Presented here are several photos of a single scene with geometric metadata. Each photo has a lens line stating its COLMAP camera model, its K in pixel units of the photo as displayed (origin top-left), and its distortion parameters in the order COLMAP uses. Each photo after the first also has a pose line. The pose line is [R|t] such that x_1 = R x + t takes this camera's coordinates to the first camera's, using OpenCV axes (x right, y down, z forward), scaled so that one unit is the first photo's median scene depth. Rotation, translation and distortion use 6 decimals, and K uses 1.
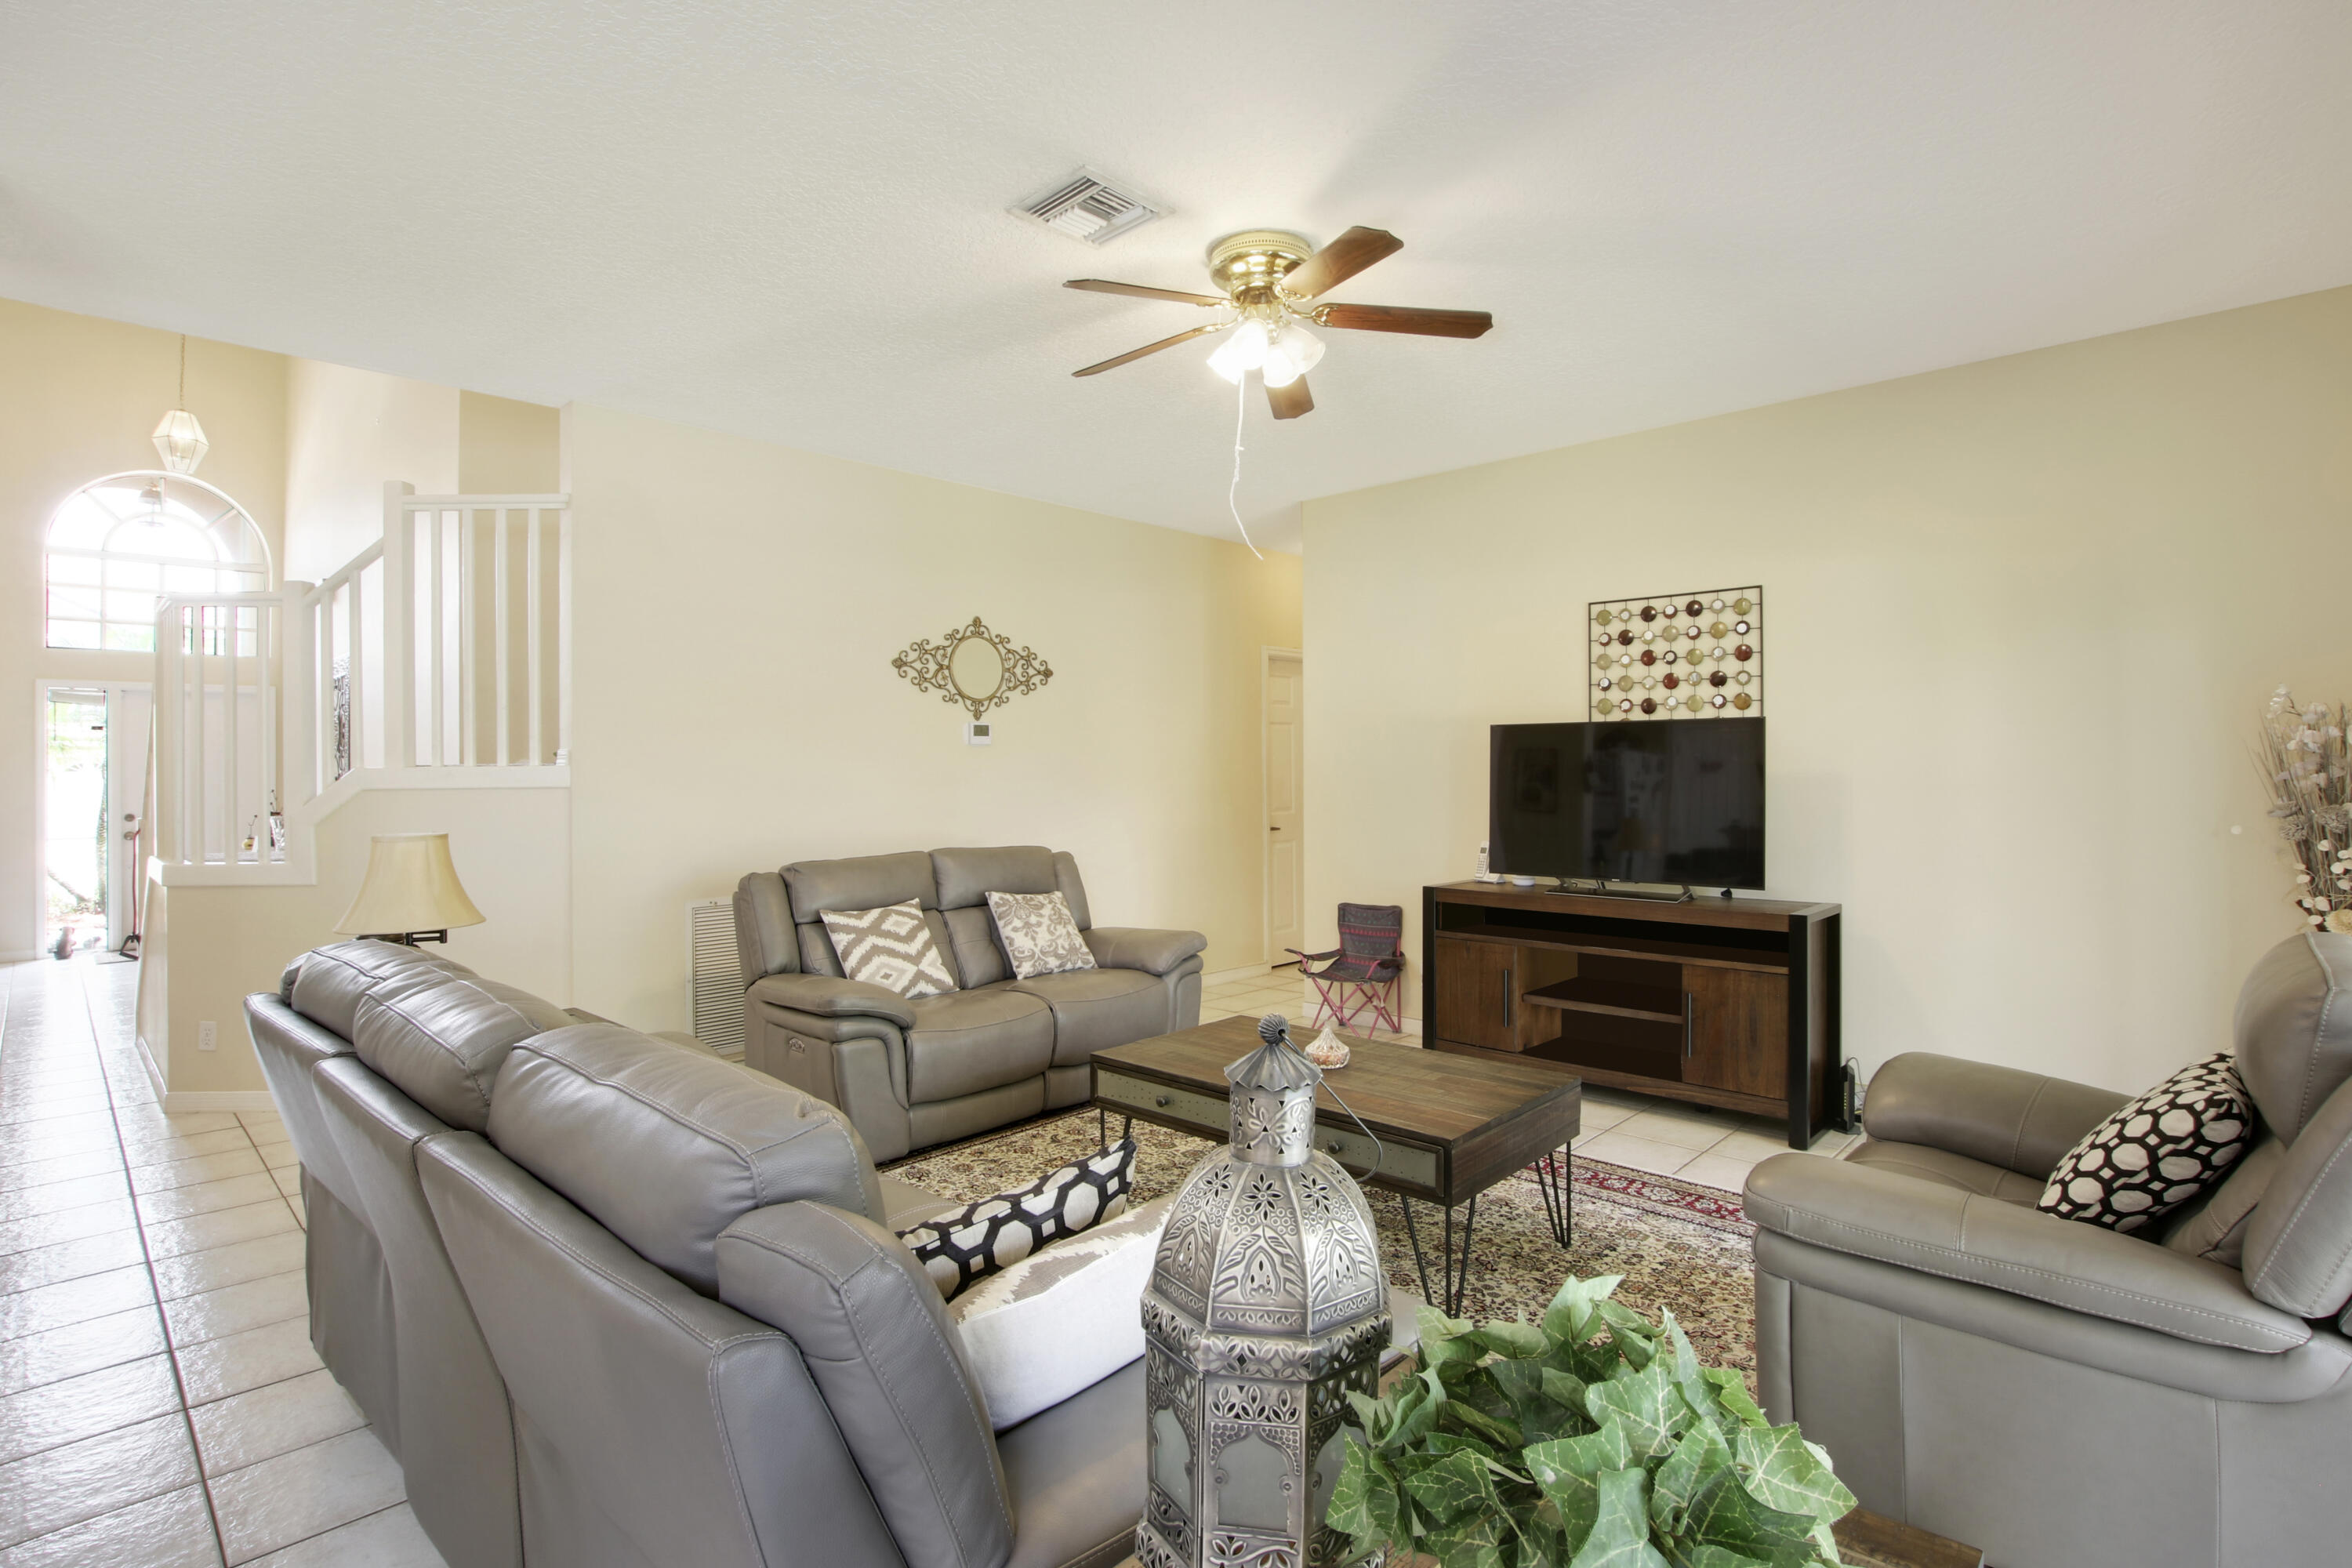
lens RADIAL K [[1142.8, 0, 1177.3], [0, 1142.8, 745.7], [0, 0, 1]] dist [-0.010049, 0.000497]
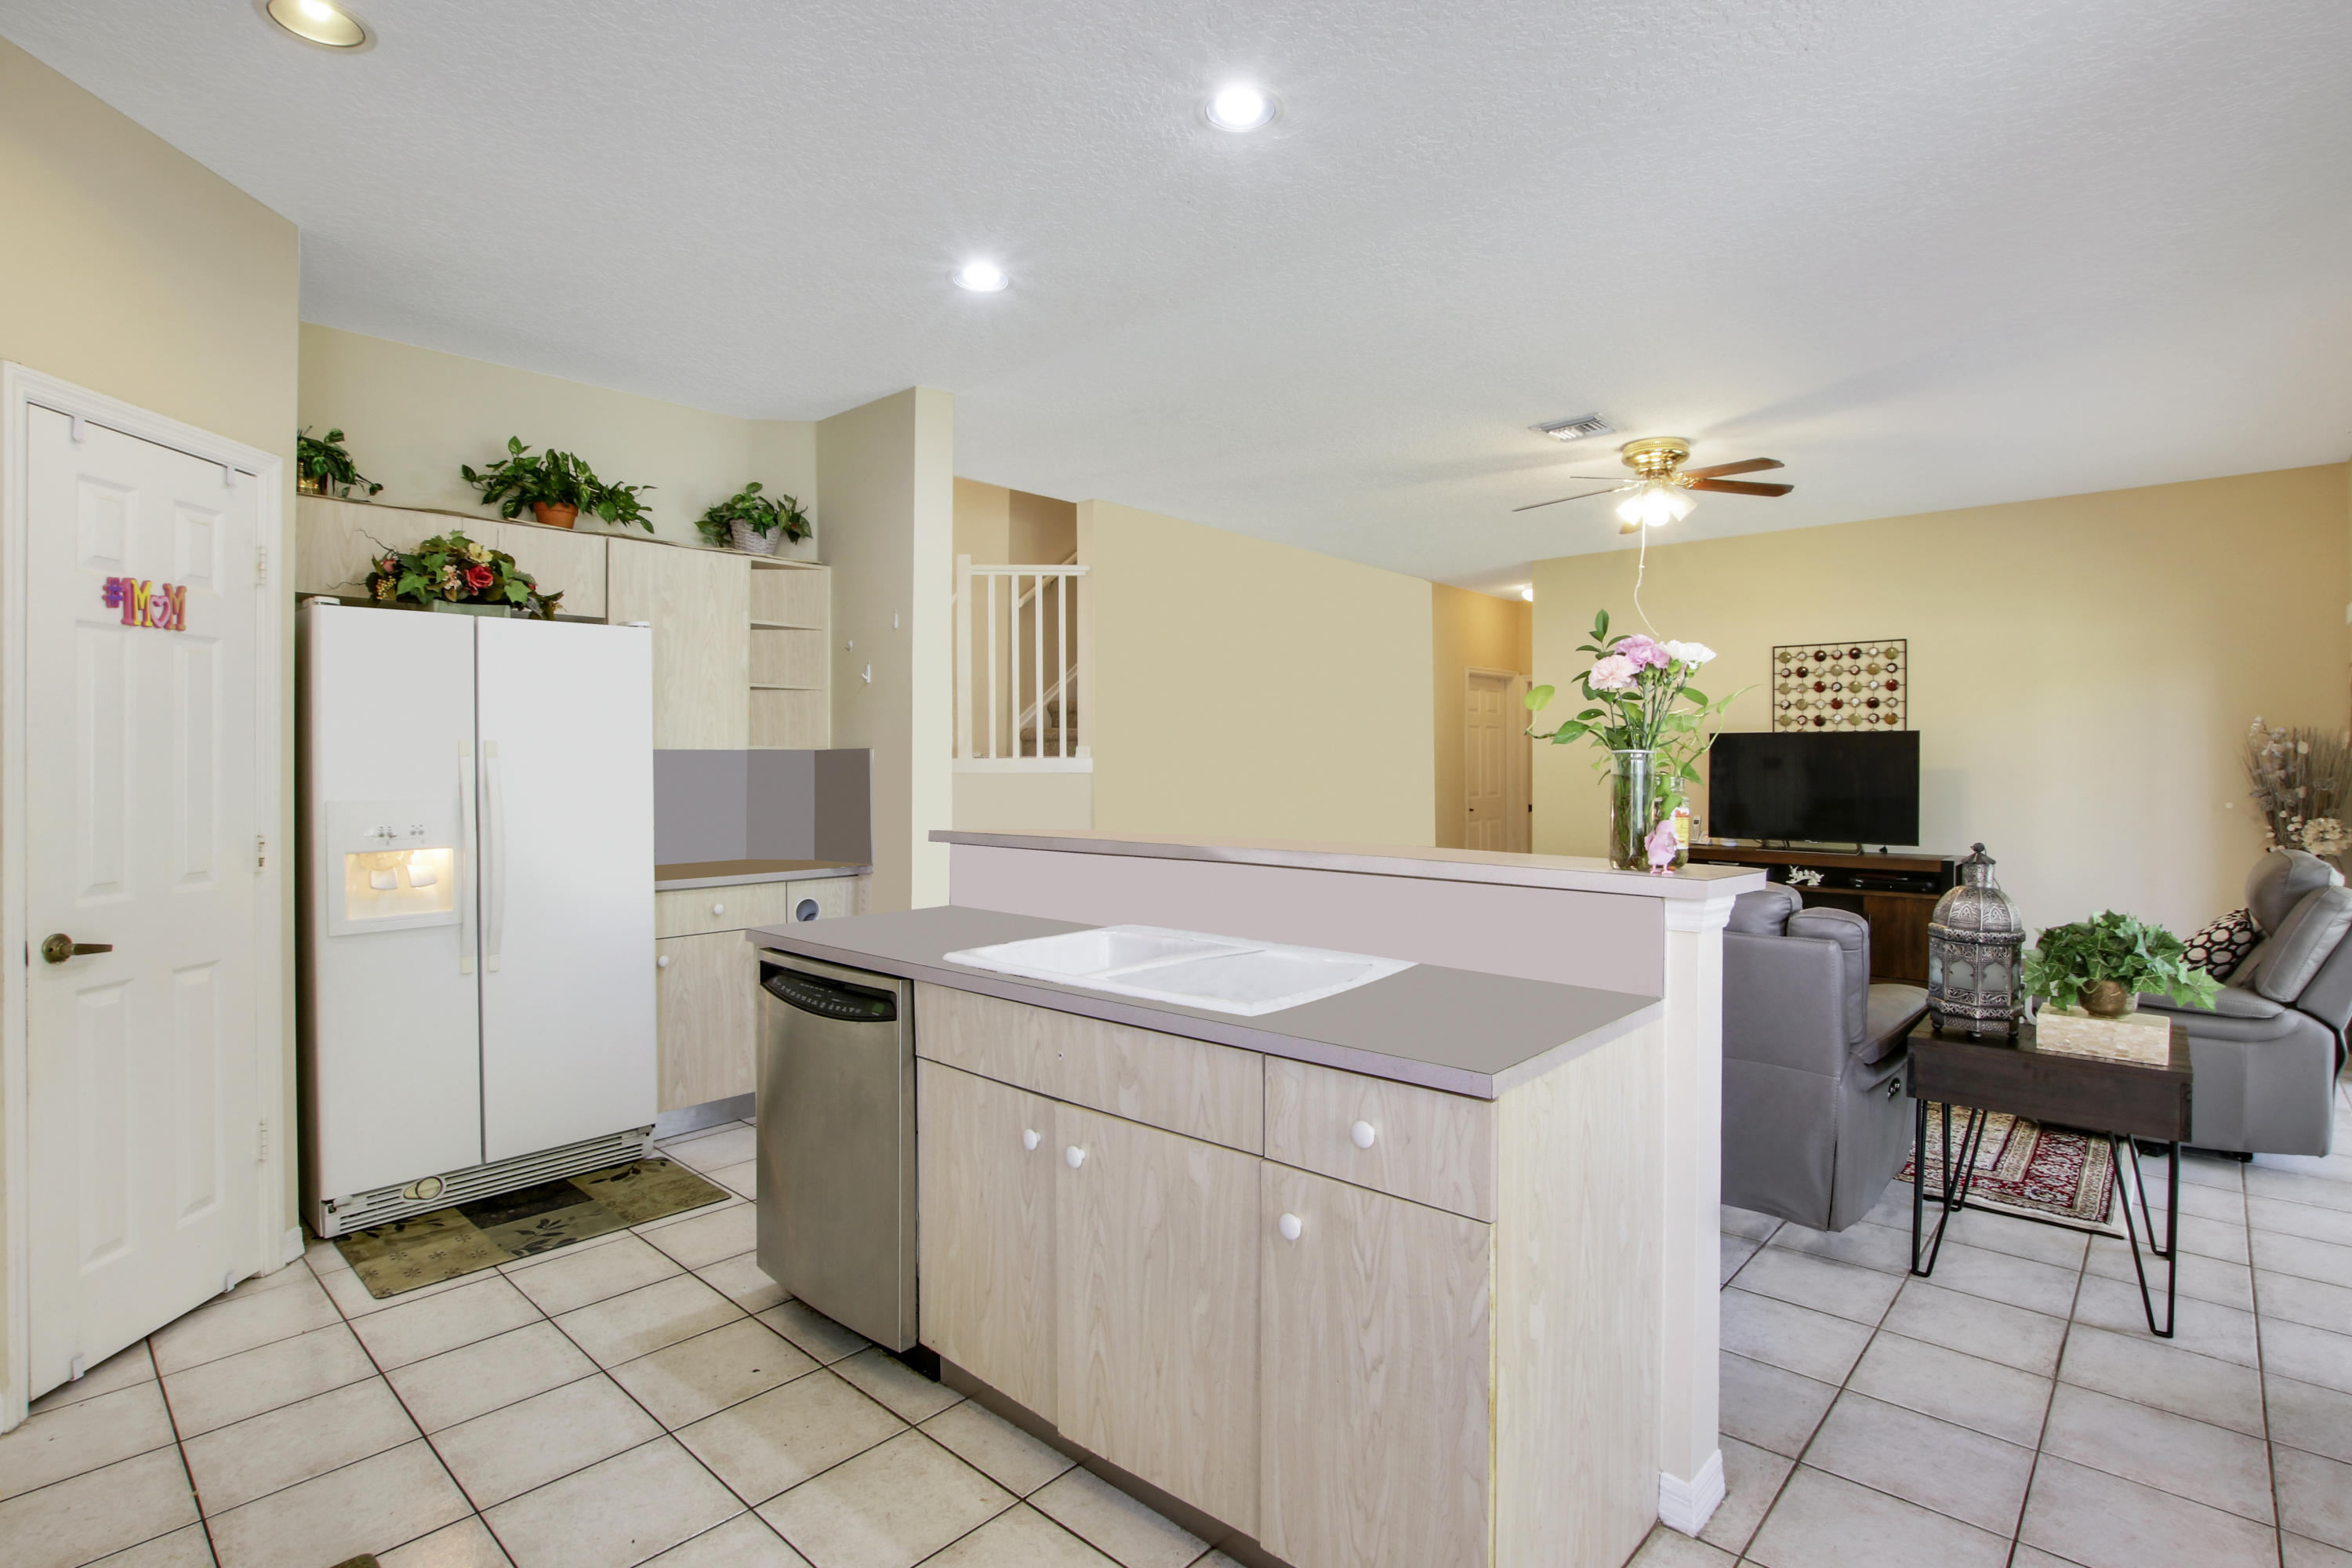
lens RADIAL K [[1142.8, 0, 1177.3], [0, 1142.8, 745.7], [0, 0, 1]] dist [-0.010049, 0.000497]
pose [[0.999651, 0.004993, 0.025944, -0.450134], [-0.005210, 0.999952, 0.008270, -0.011605], [-0.025902, -0.008403, 0.999629, -0.426227]]
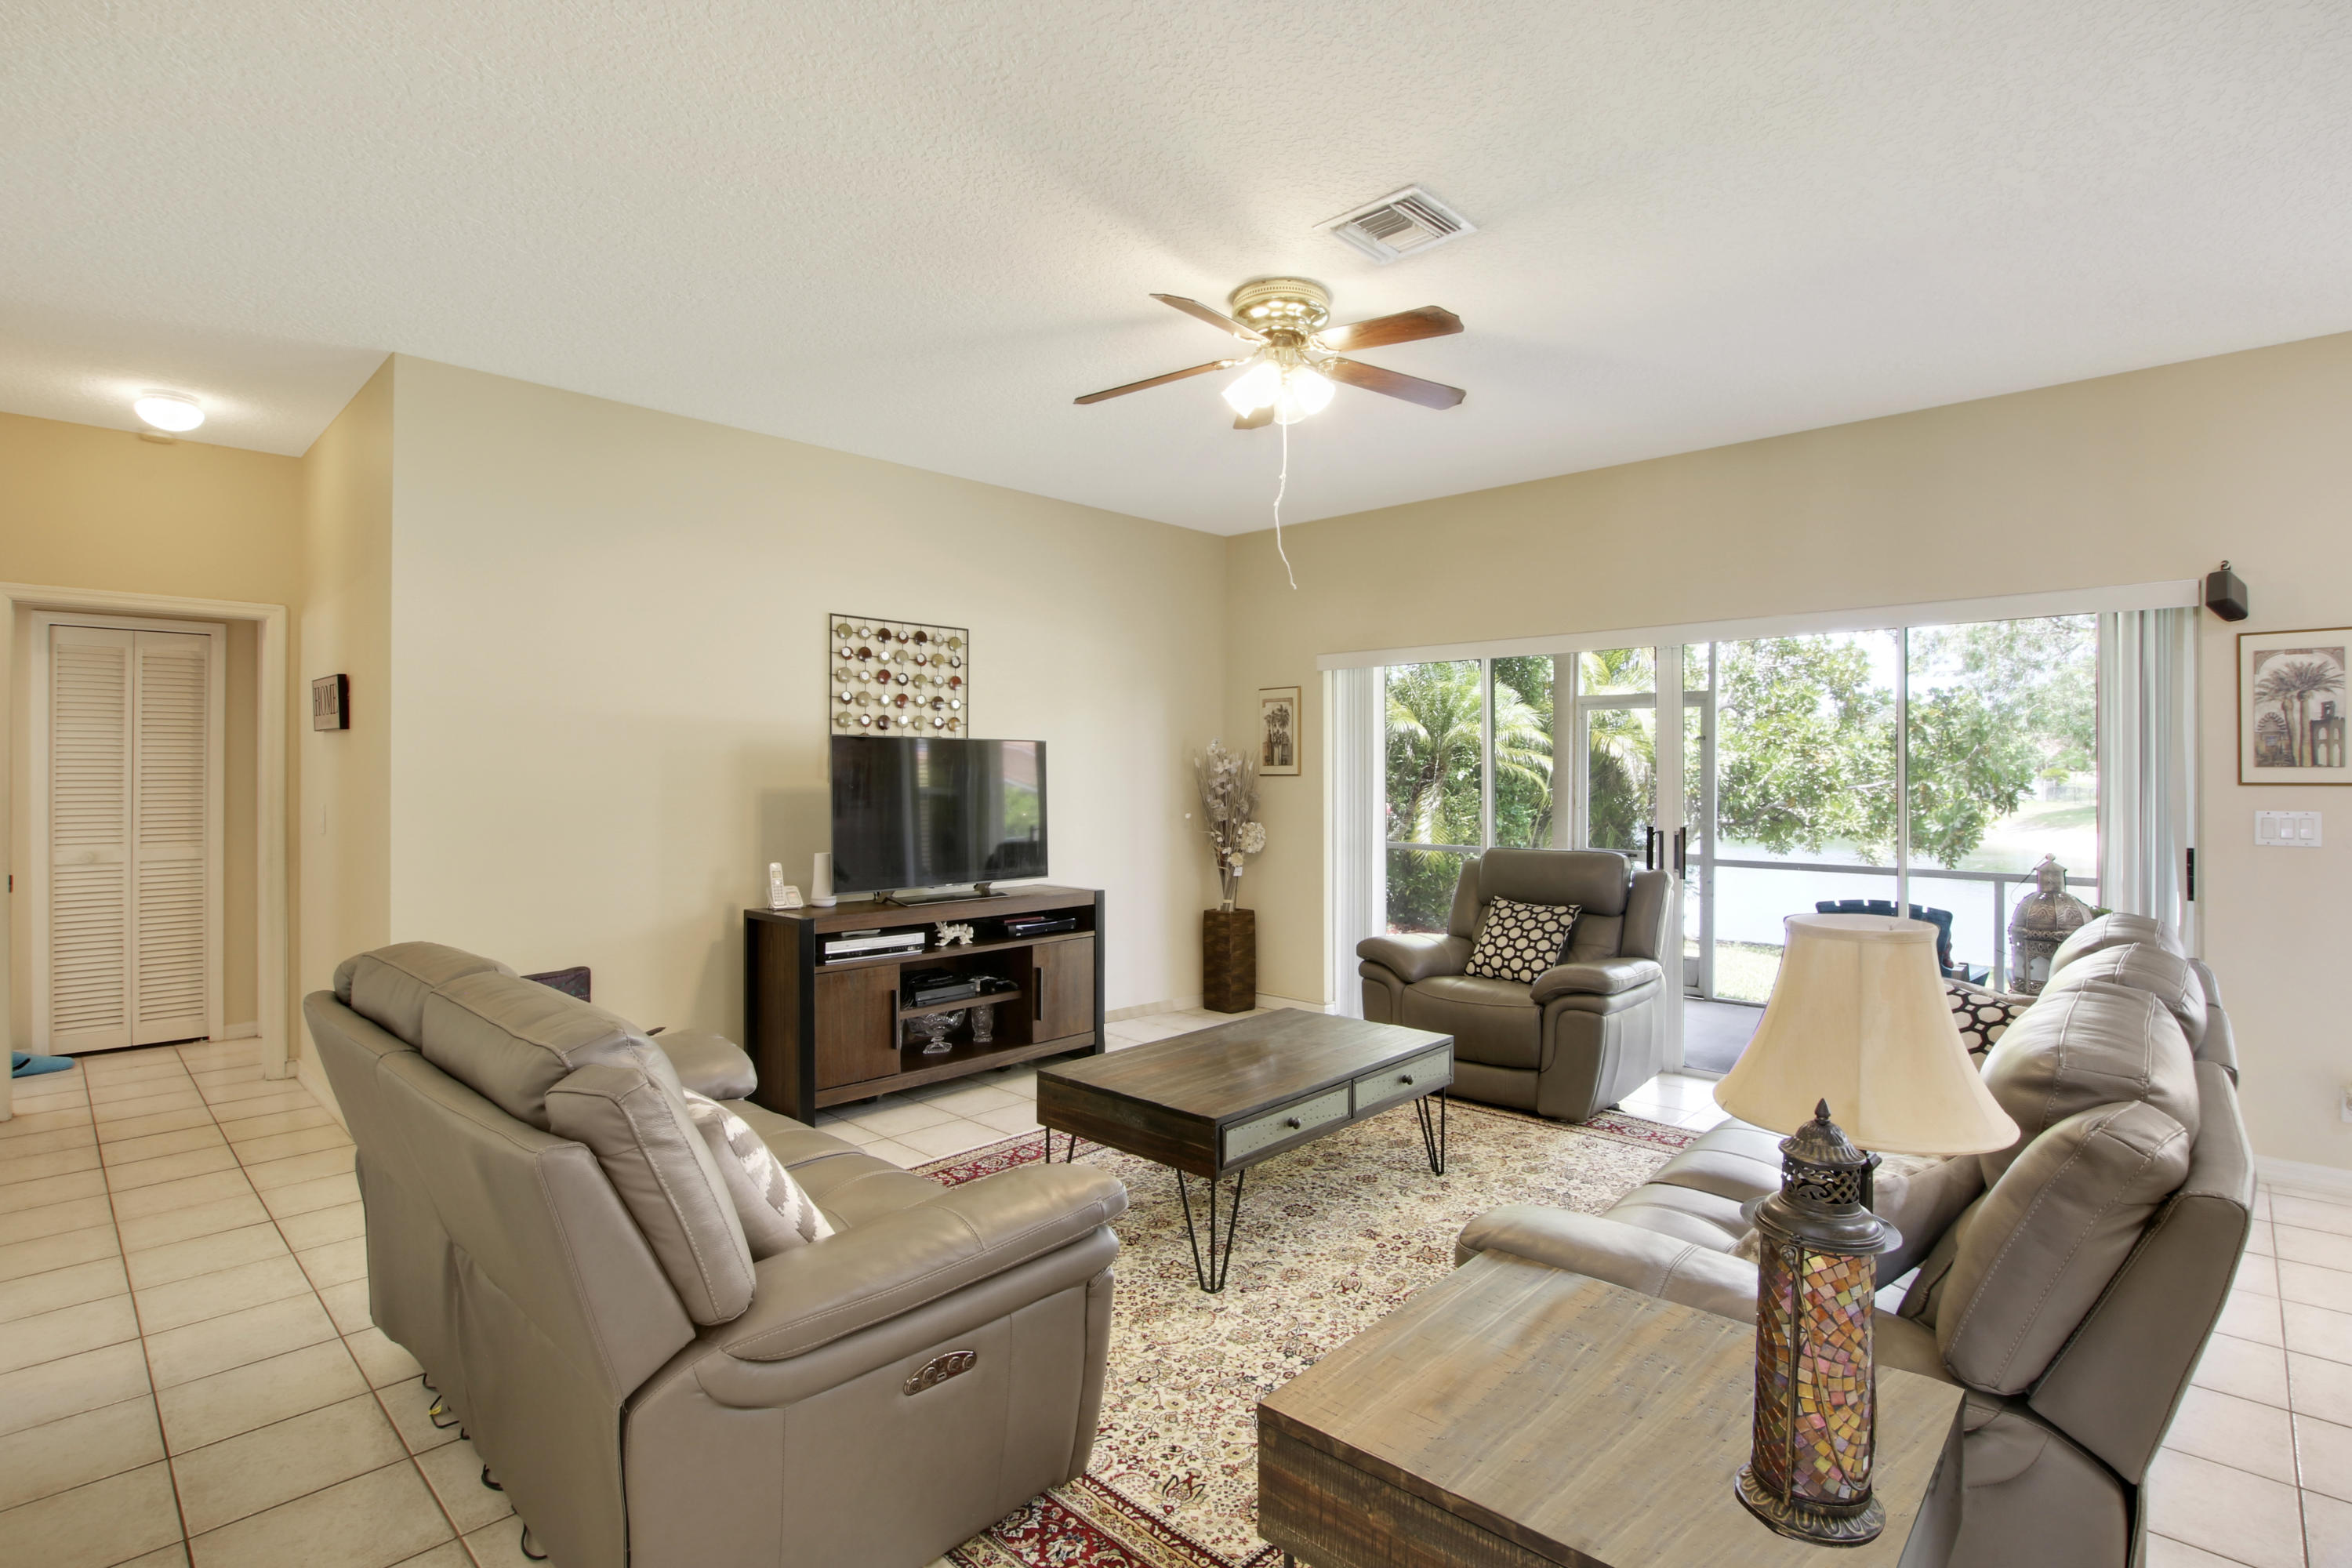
lens RADIAL K [[1142.8, 0, 1177.3], [0, 1142.8, 745.7], [0, 0, 1]] dist [-0.010049, 0.000497]
pose [[-0.008554, 0.022684, 0.999706, -0.681408], [-0.019474, 0.999549, -0.022847, 0.006049], [-0.999774, -0.019663, -0.008108, 0.775506]]
